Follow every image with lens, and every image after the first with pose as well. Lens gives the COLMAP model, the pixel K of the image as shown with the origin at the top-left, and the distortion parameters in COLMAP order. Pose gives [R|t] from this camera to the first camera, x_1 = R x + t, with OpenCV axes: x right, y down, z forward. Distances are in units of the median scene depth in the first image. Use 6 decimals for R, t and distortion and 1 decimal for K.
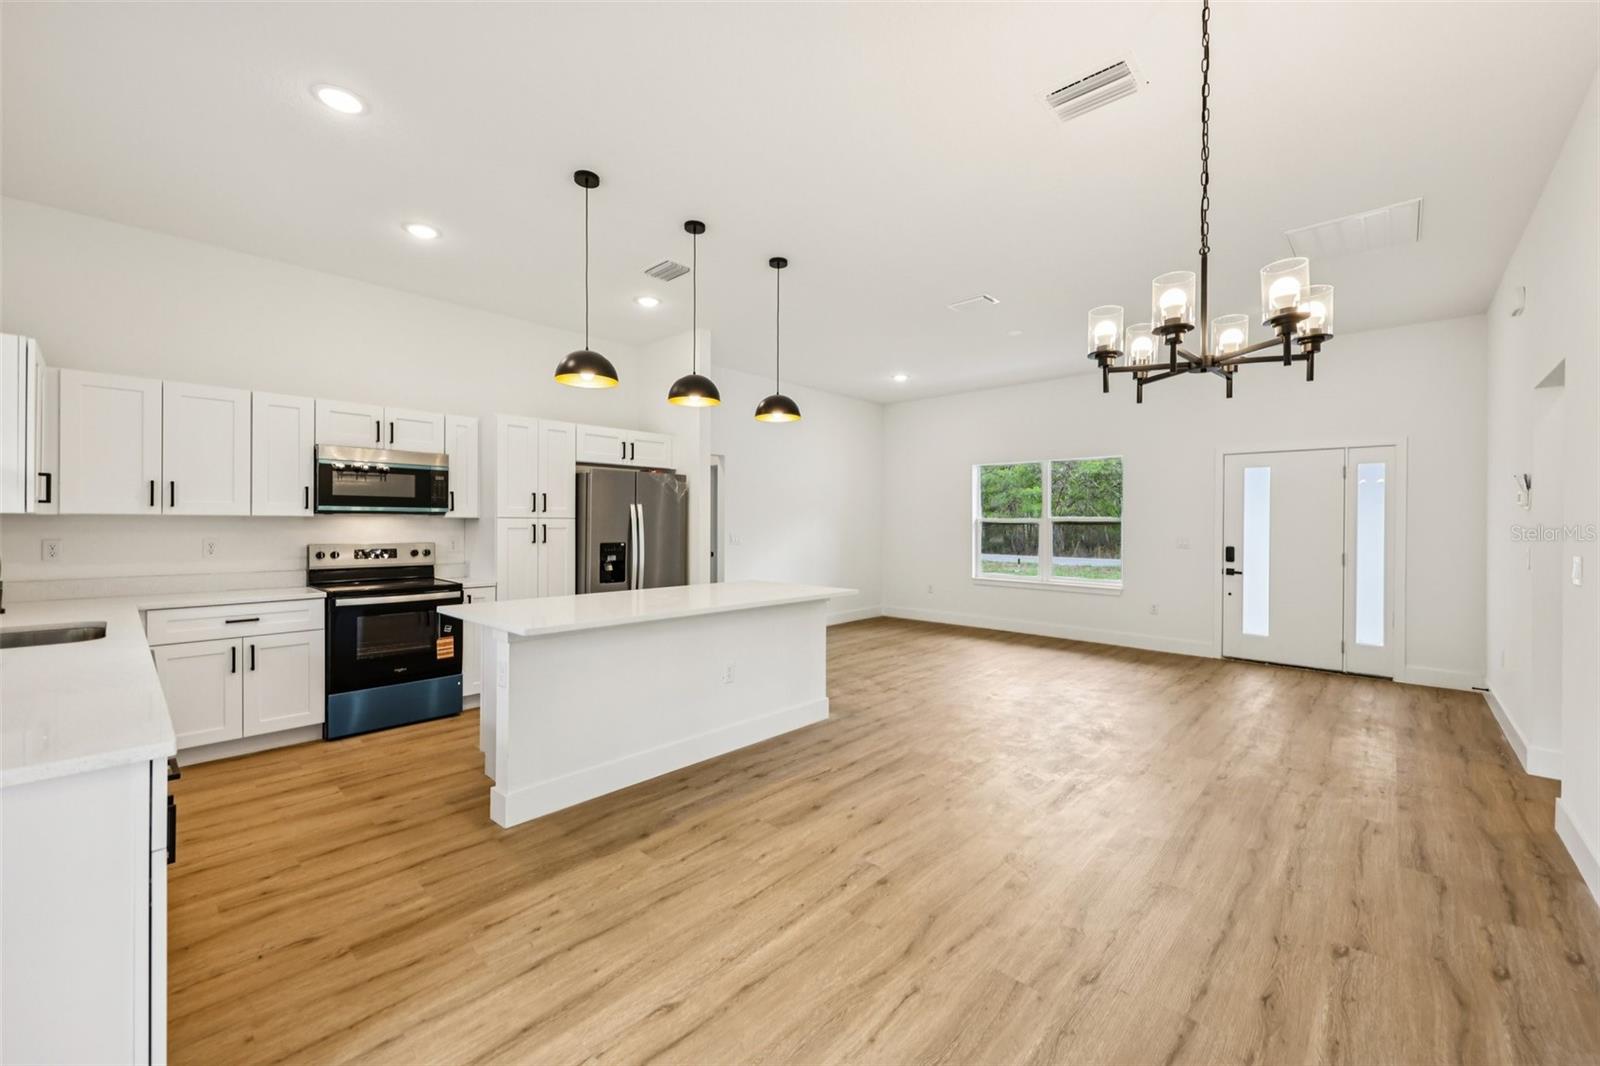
lens RADIAL K [[638.5, 0, 803.1], [0, 638.5, 522.0], [0, 0, 1]] dist [0.007685, -0.003140]
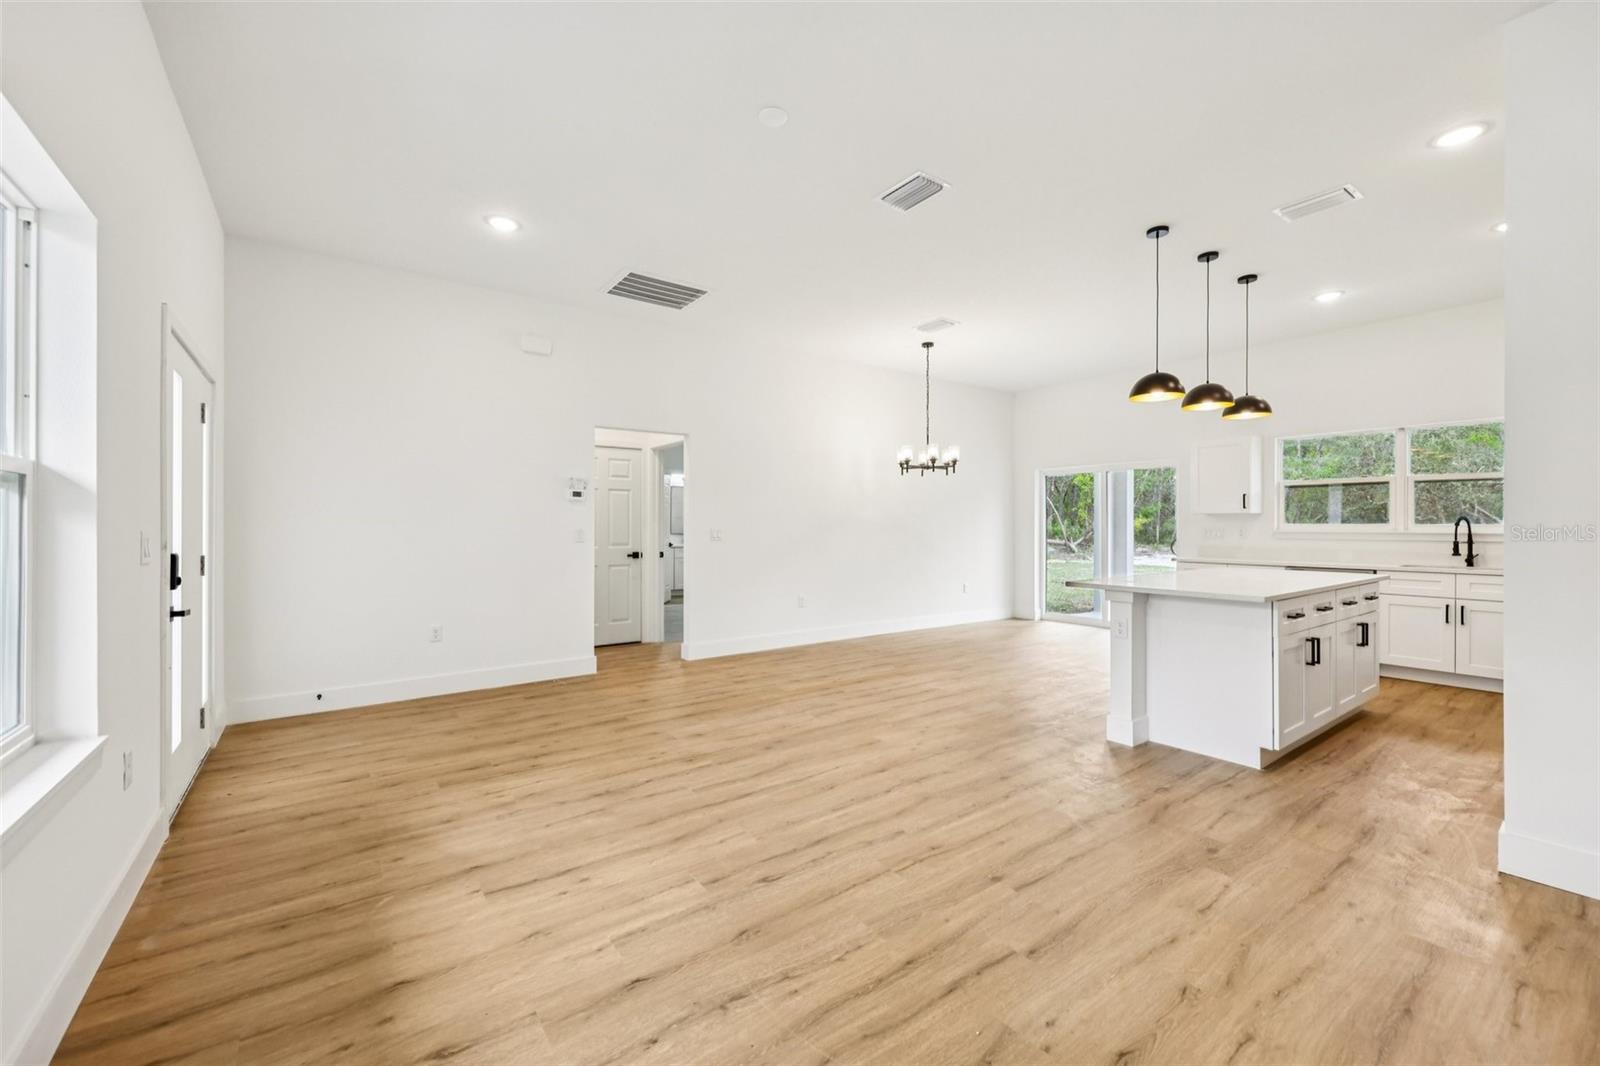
lens RADIAL K [[638.5, 0, 790.9], [0, 638.5, 524.8], [0, 0, 1]] dist [0.007685, -0.003140]
pose [[-0.977597, -0.004641, 0.210434, 0.294701], [-0.004958, 0.999987, -0.000979, 0.028261], [-0.210426, -0.002000, -0.977608, 2.084790]]
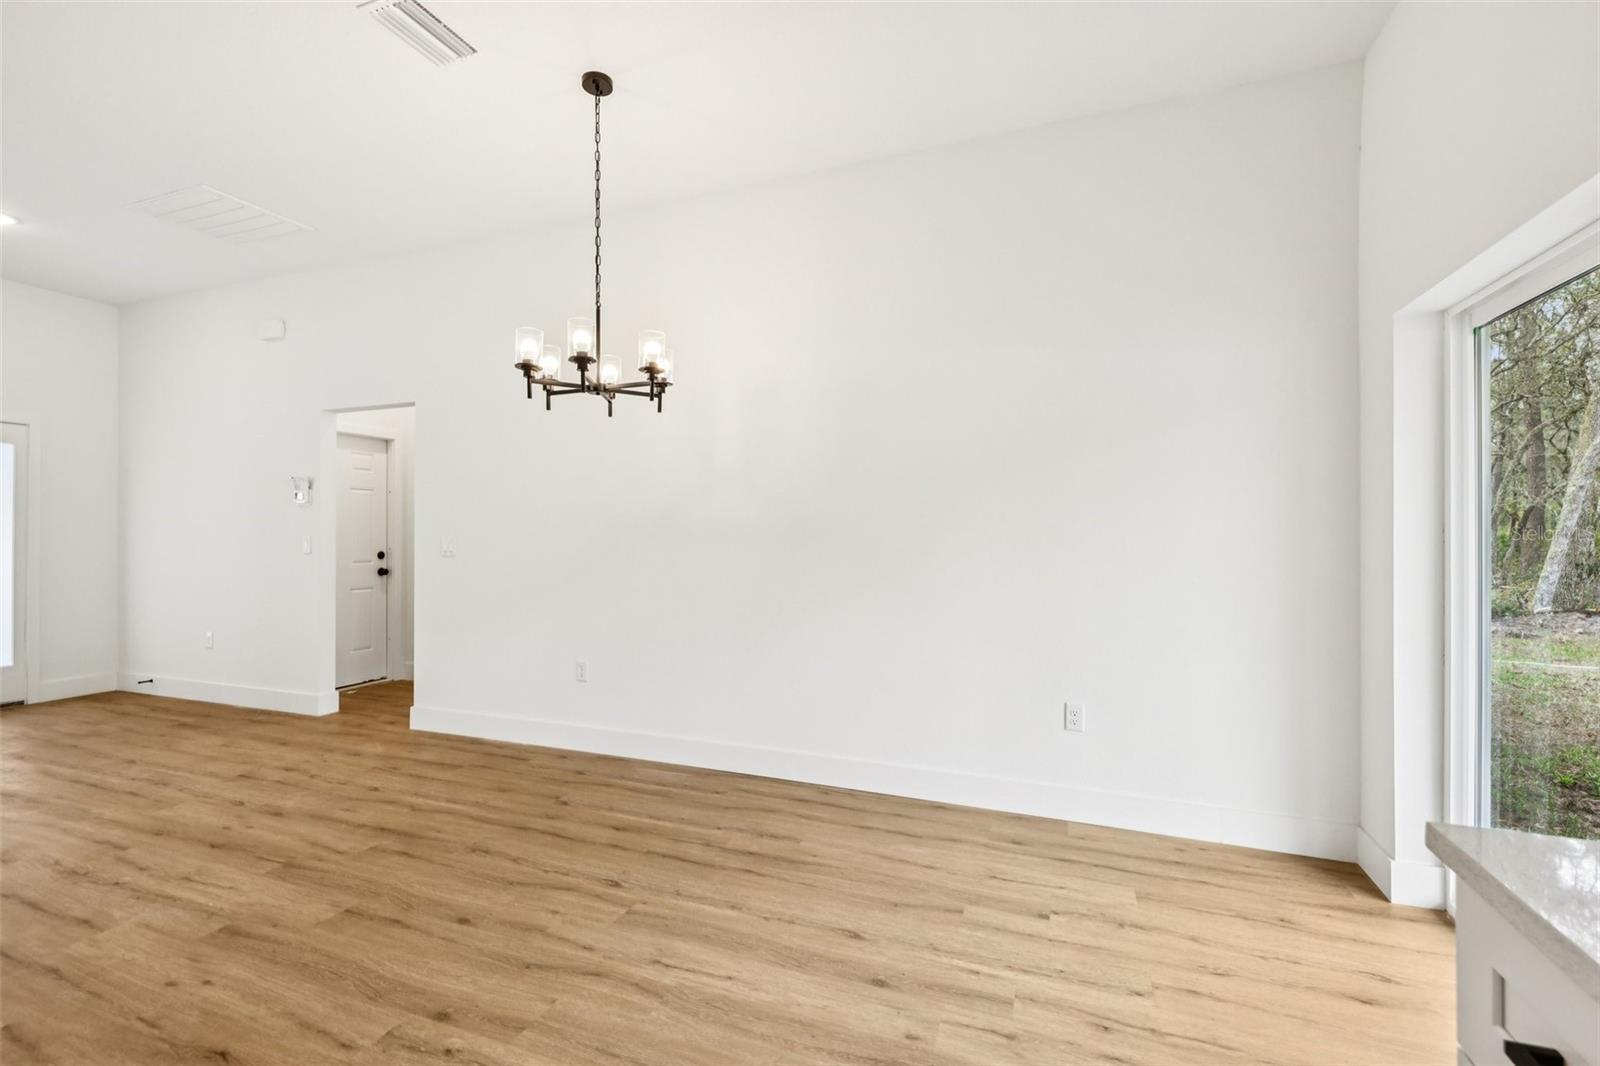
lens RADIAL K [[704.5, 0, 786.0], [0, 704.5, 532.3], [0, 0, 1]] dist [0.013370, -0.004945]
pose [[-0.357190, -0.002542, 0.934028, -0.426531], [-0.003945, 0.999991, 0.001214, 0.024128], [-0.934023, -0.003251, -0.357197, 0.551609]]
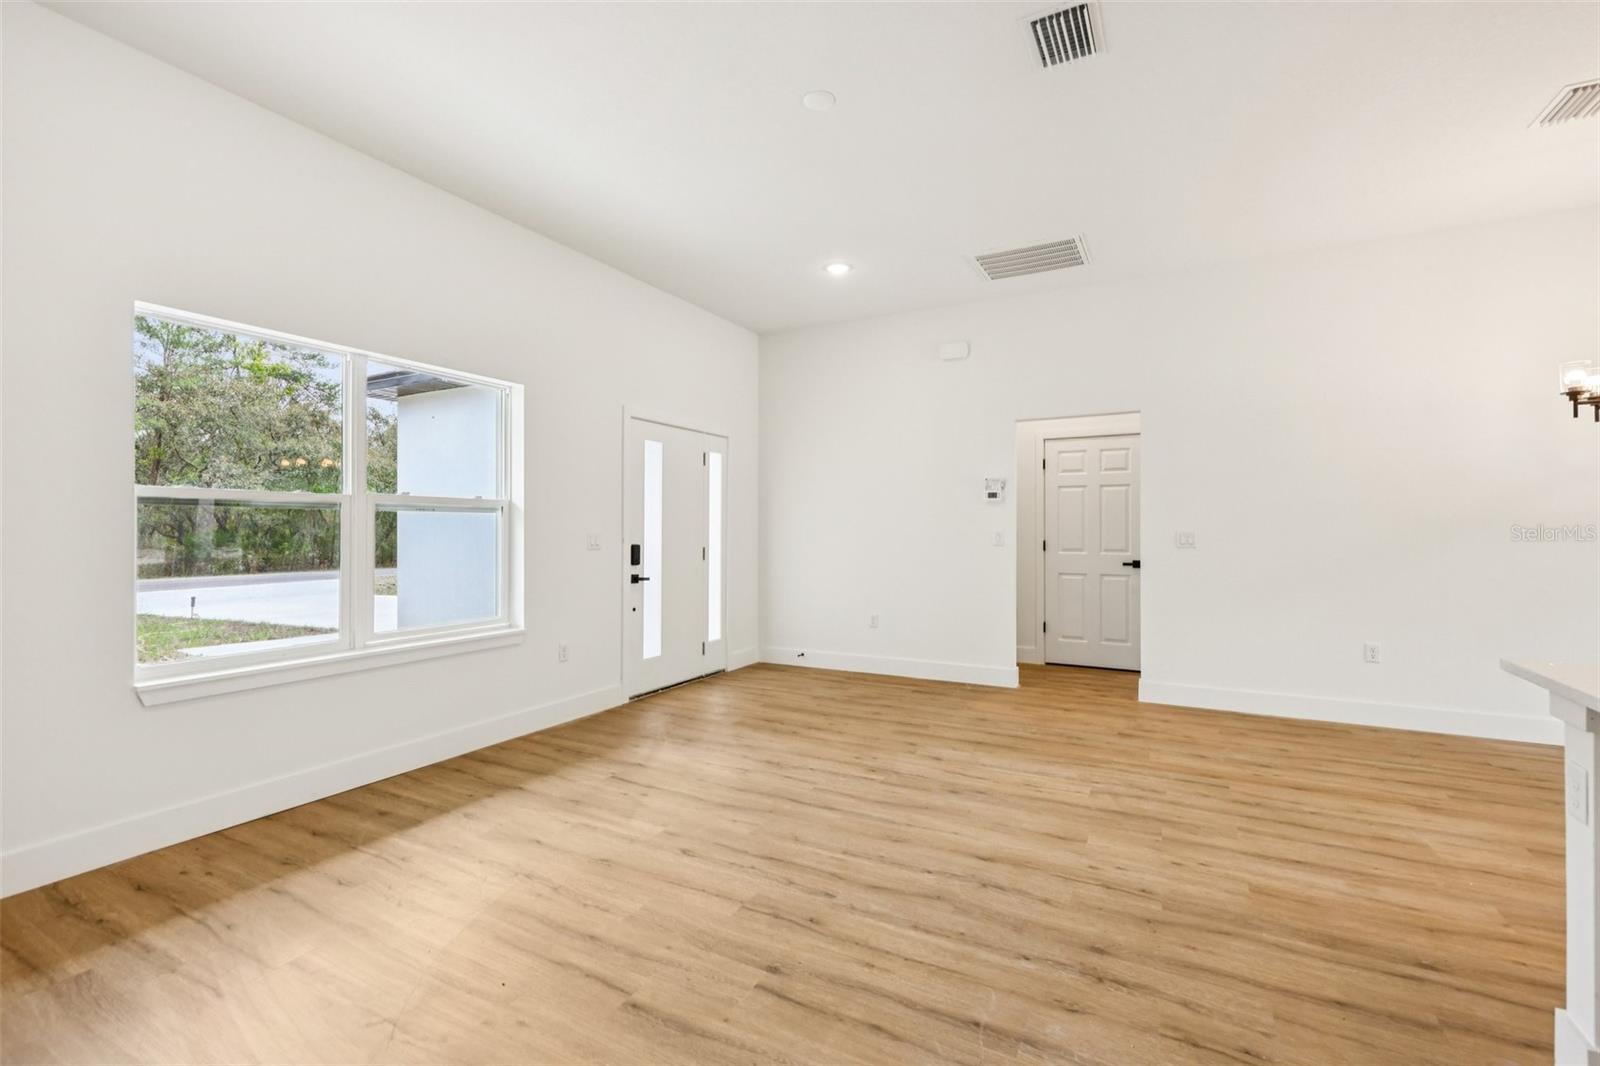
lens RADIAL K [[704.5, 0, 788.9], [0, 704.5, 523.9], [0, 0, 1]] dist [0.013370, -0.004945]
pose [[-0.233331, 0.002480, 0.972394, -0.247649], [-0.001118, 0.999995, -0.002818, 0.027027], [-0.972397, -0.001745, -0.233328, 1.604174]]
